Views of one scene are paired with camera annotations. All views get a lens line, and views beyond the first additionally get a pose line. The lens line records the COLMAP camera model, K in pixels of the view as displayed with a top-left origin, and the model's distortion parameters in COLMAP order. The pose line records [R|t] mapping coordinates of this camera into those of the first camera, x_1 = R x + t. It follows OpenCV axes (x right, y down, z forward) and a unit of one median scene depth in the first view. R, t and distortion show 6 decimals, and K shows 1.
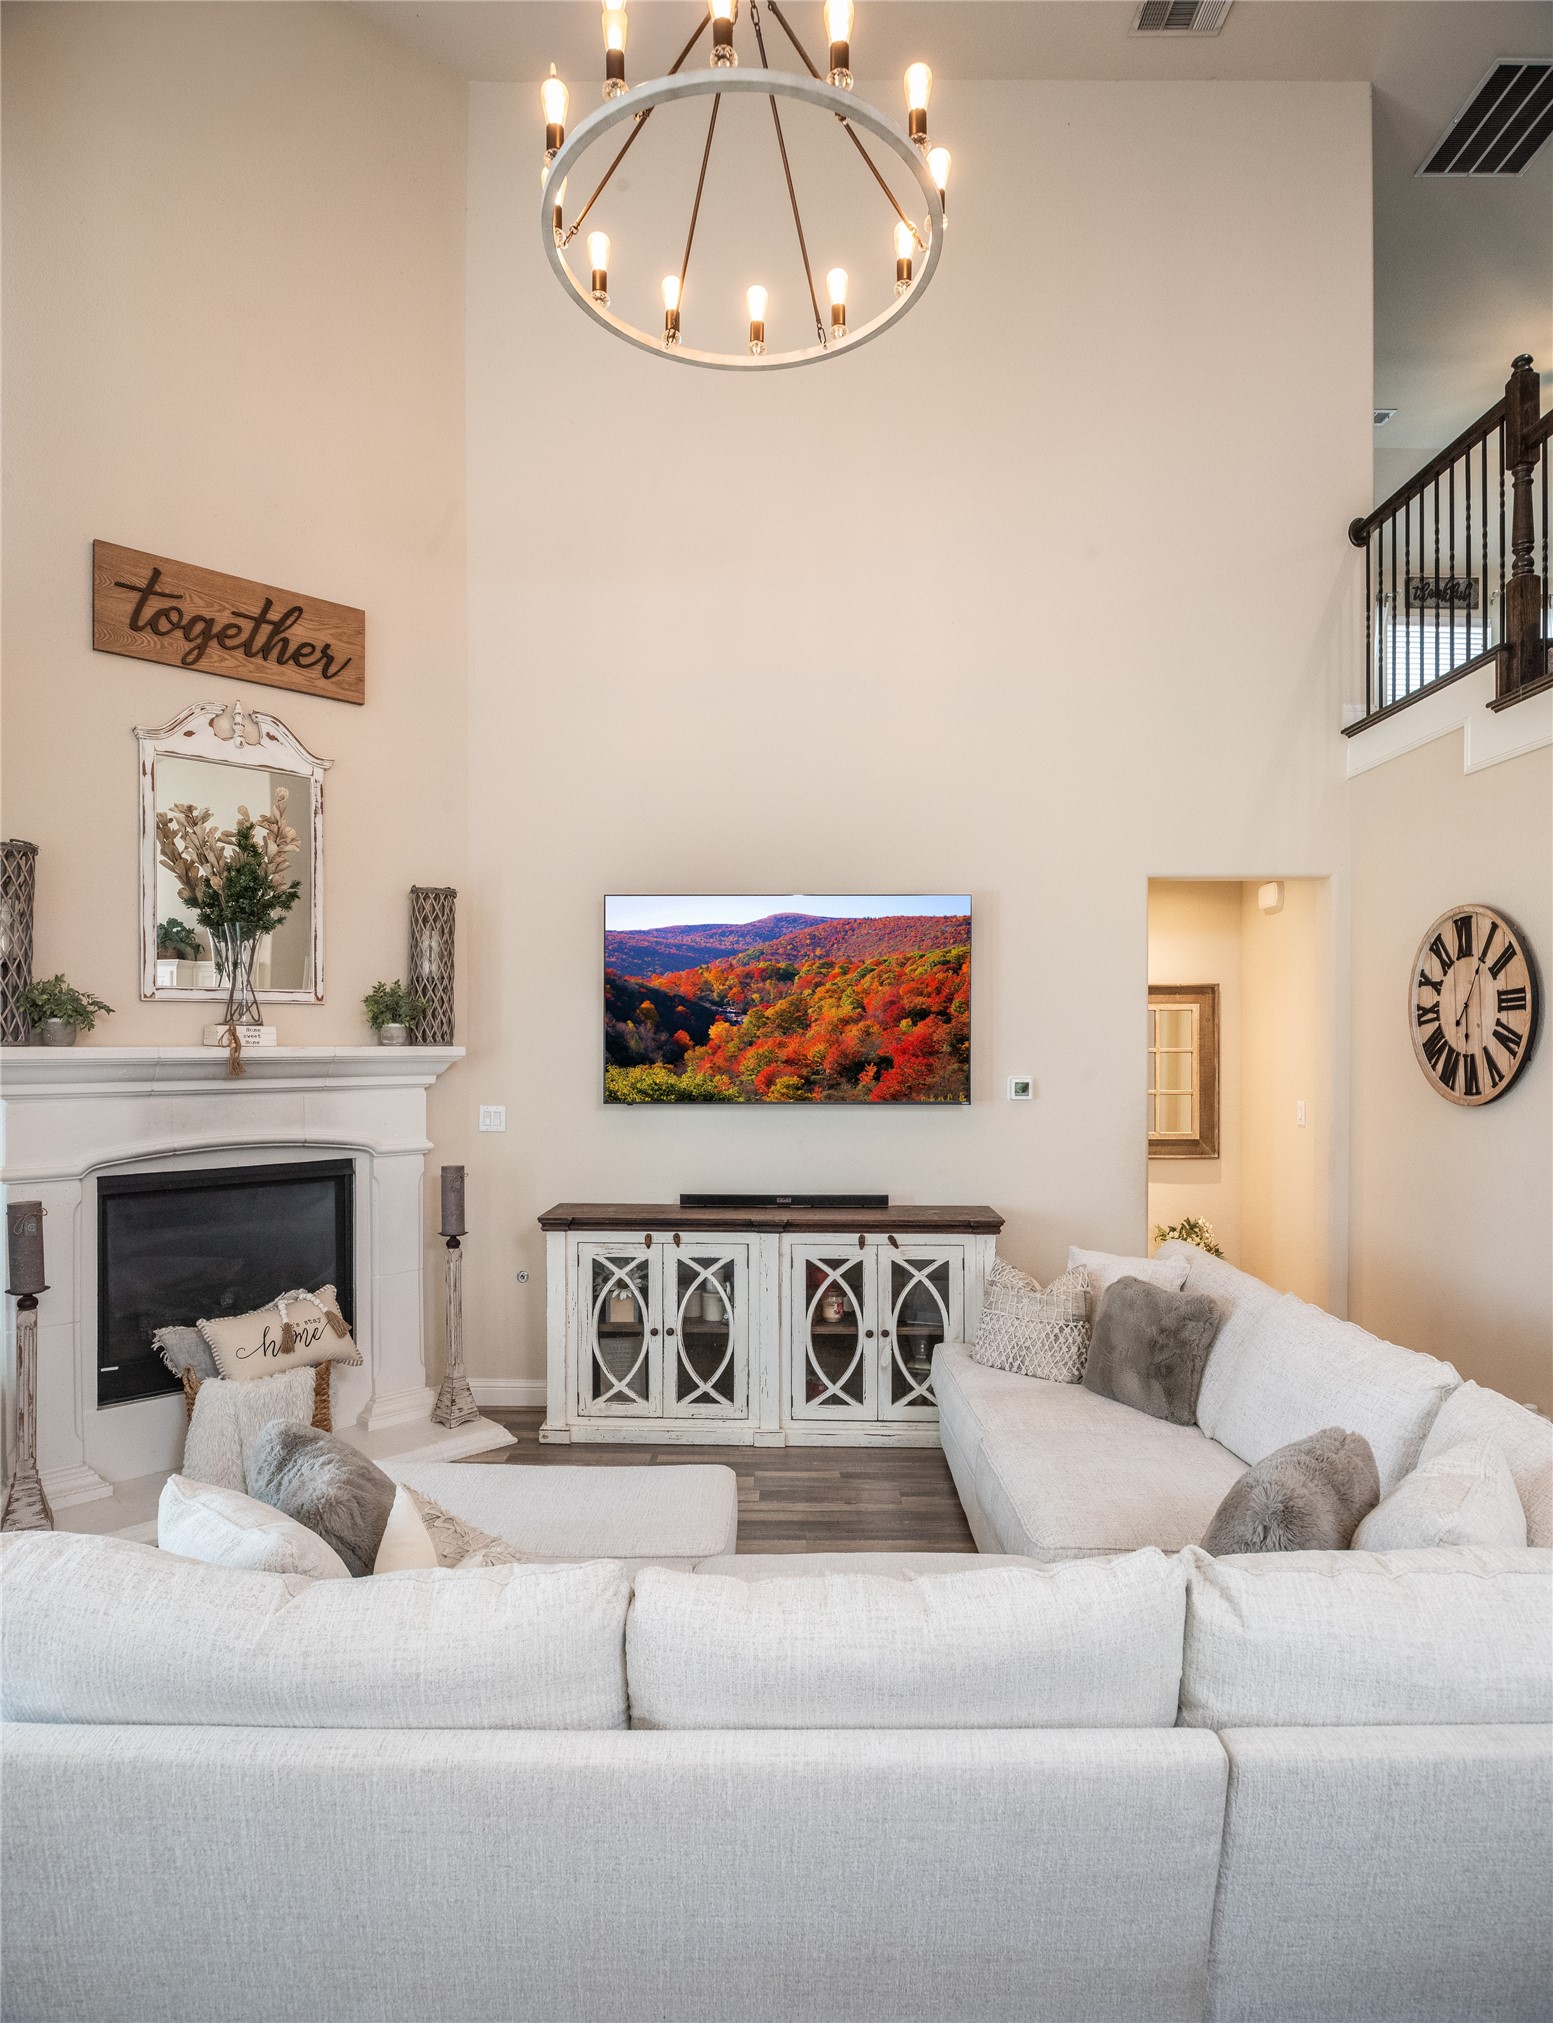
lens RADIAL K [[1089.5, 0, 770.7], [0, 1089.5, 1054.4], [0, 0, 1]] dist [-0.016889, 0.000110]
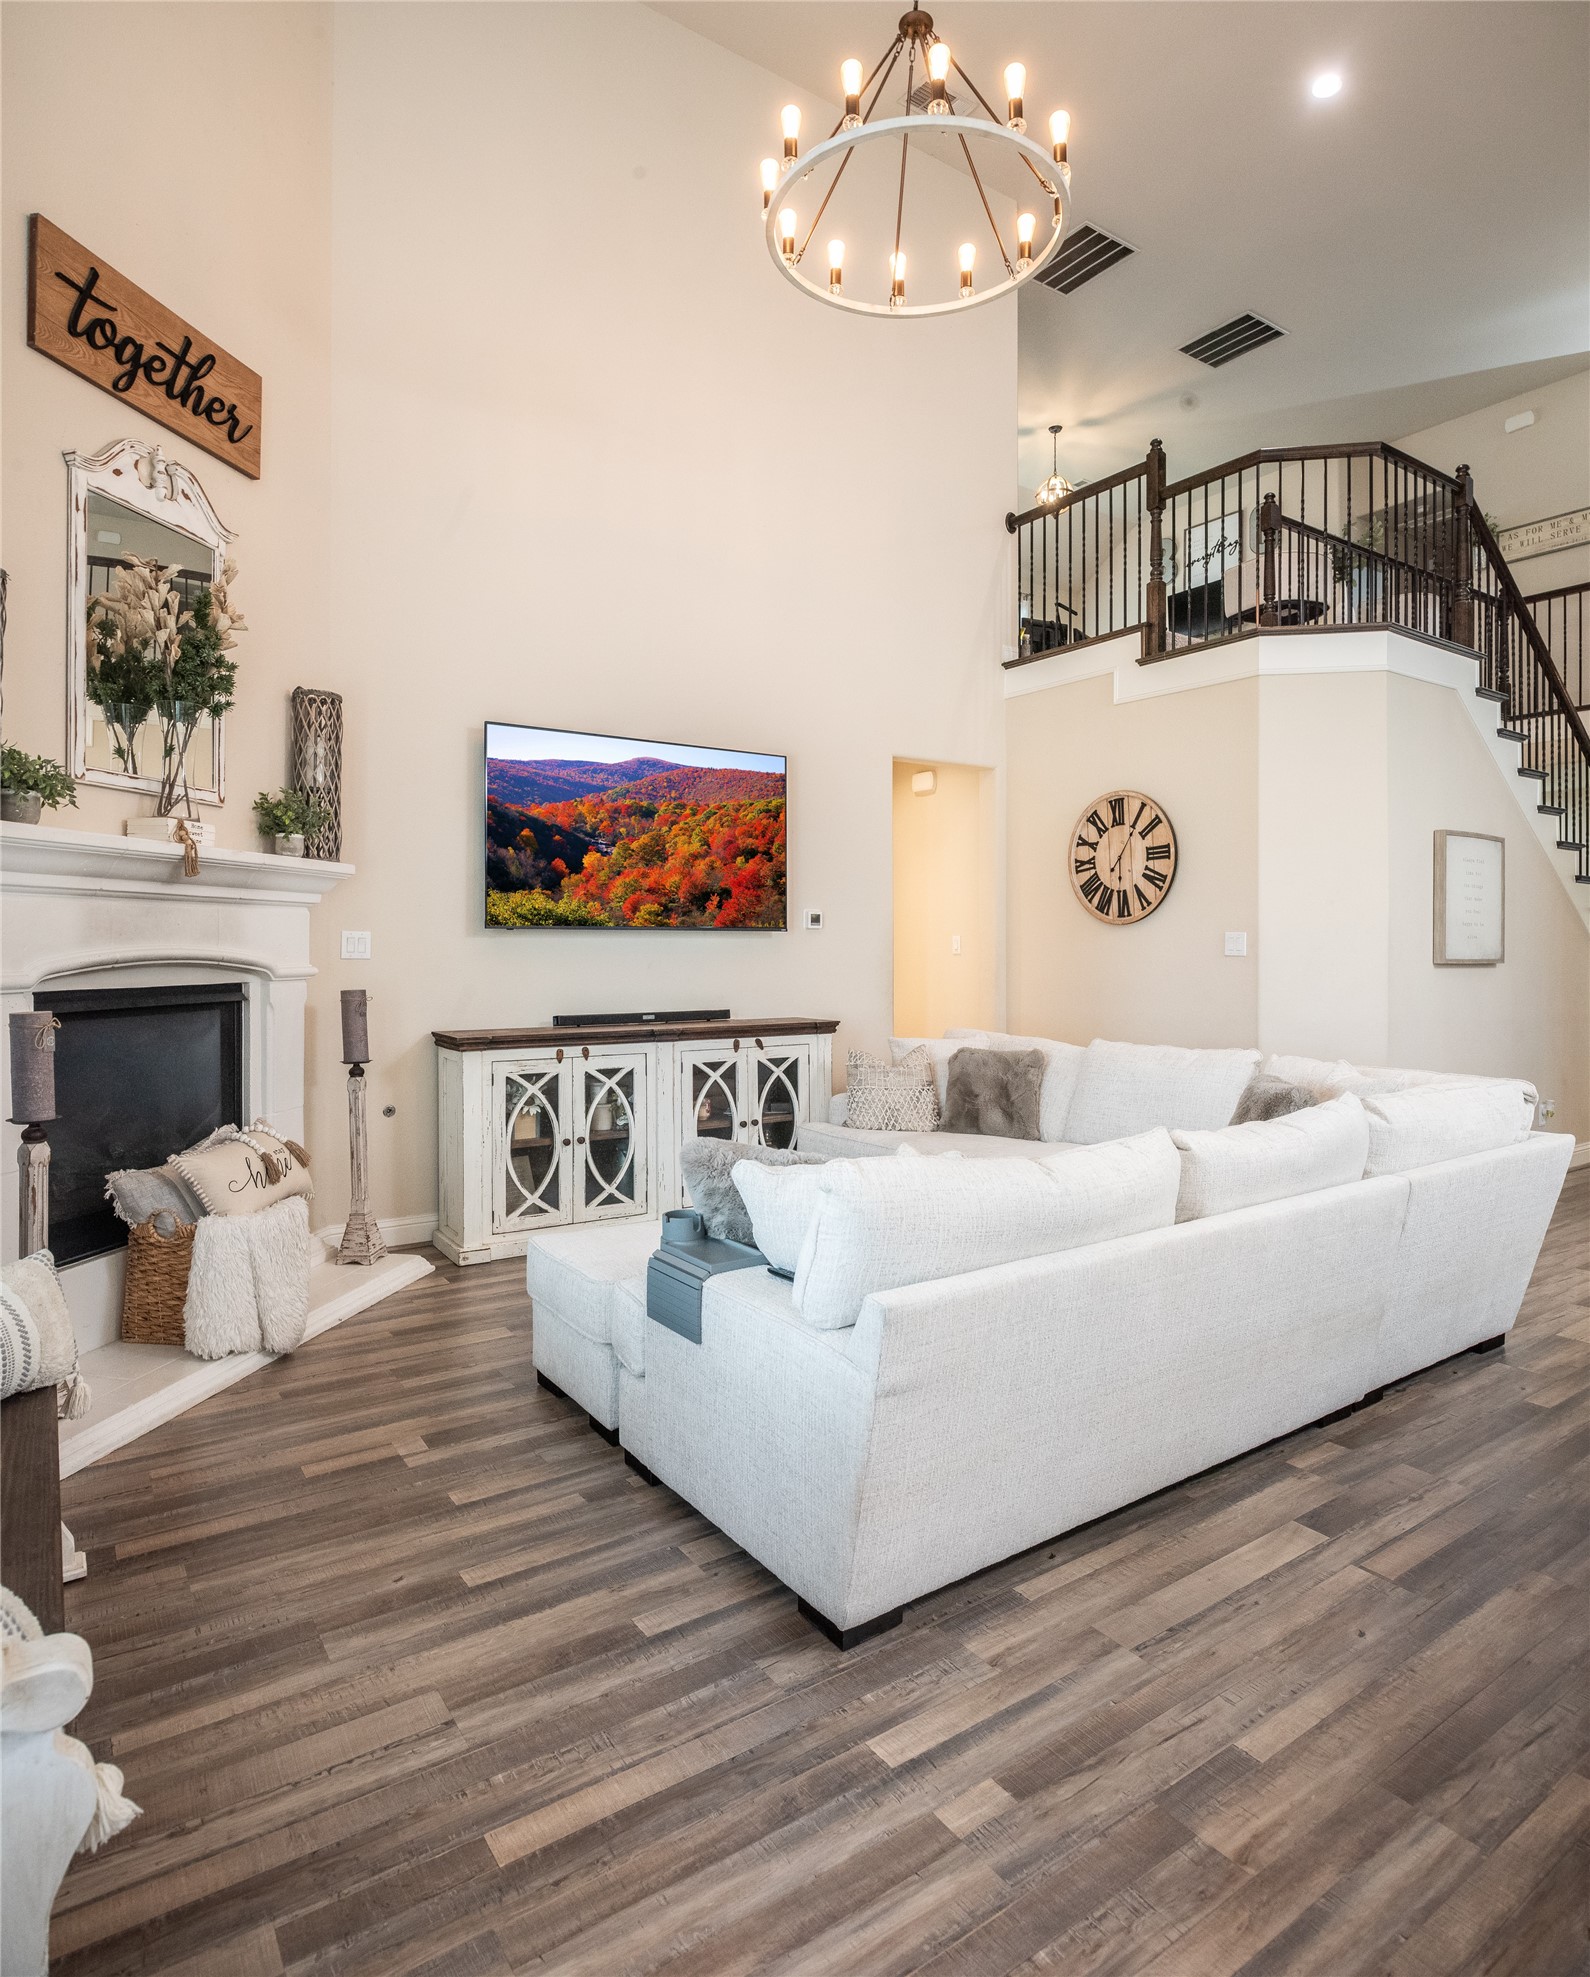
lens RADIAL K [[1129.8, 0, 772.2], [0, 1129.8, 941.8], [0, 0, 1]] dist [-0.011453, 0.001783]
pose [[0.820731, 0.003290, 0.571305, -0.565620], [0.007012, 0.999850, -0.015831, 0.081132], [-0.571271, 0.016999, 0.820585, -0.007097]]
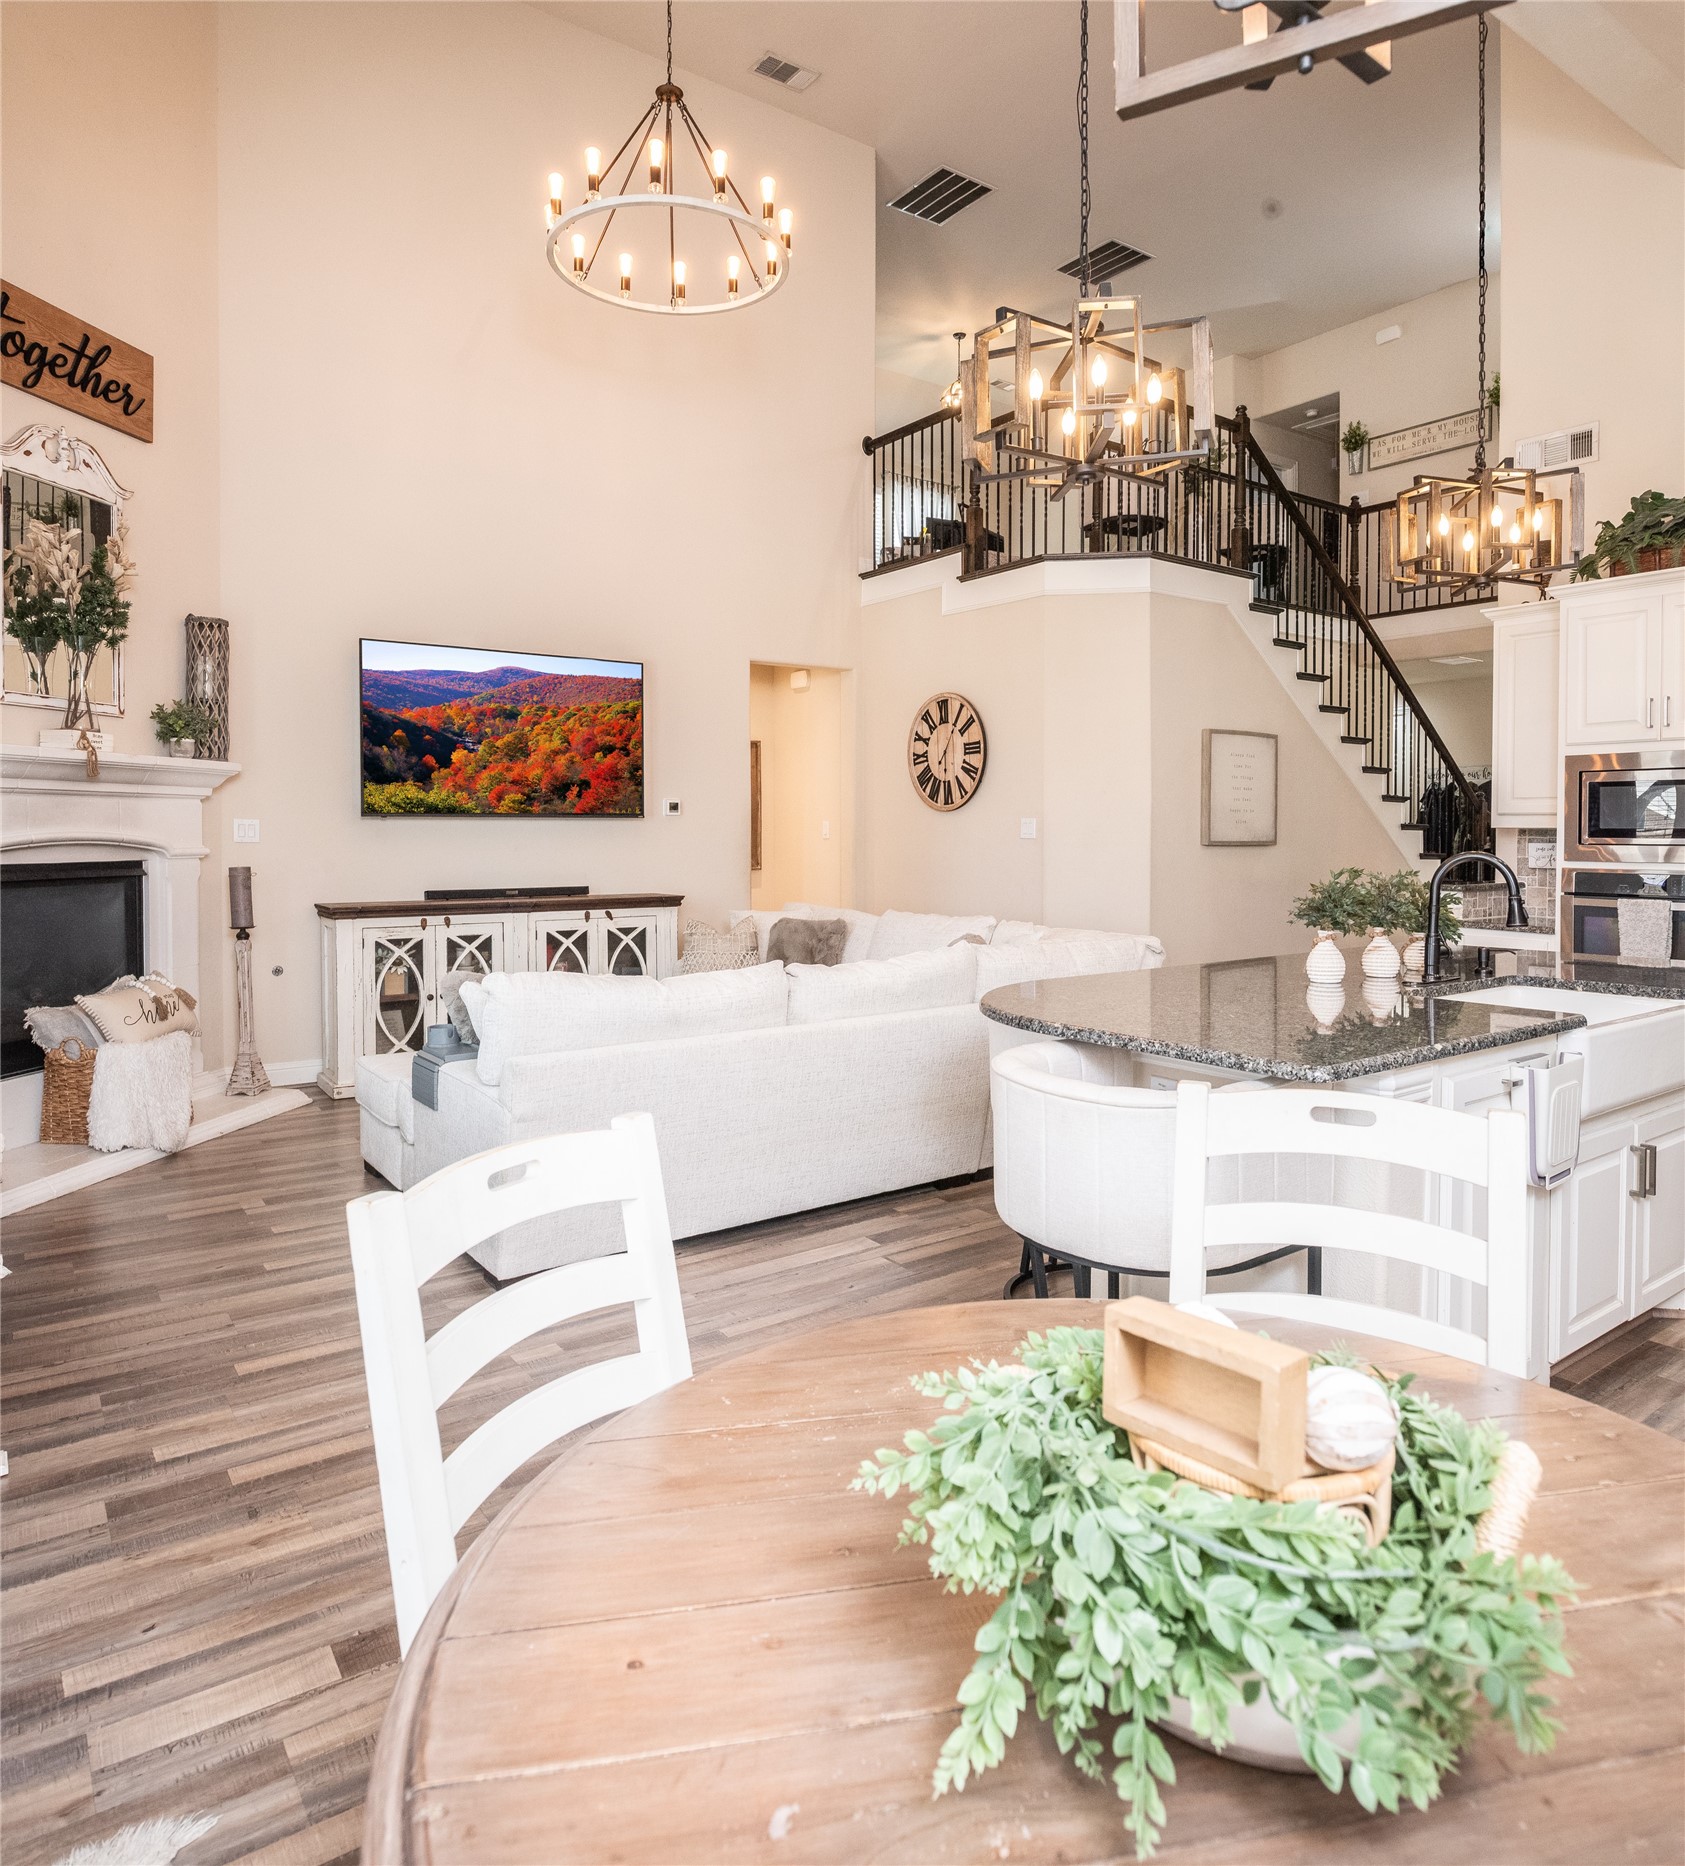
lens RADIAL K [[1228.7, 0, 827.8], [0, 1228.7, 848.2], [0, 0, 1]] dist [-0.001016, -0.005773]
pose [[0.807749, -0.009013, 0.589458, -0.563340], [0.008049, 0.999959, 0.004261, 0.083866], [-0.589472, 0.001303, 0.807788, -0.393498]]
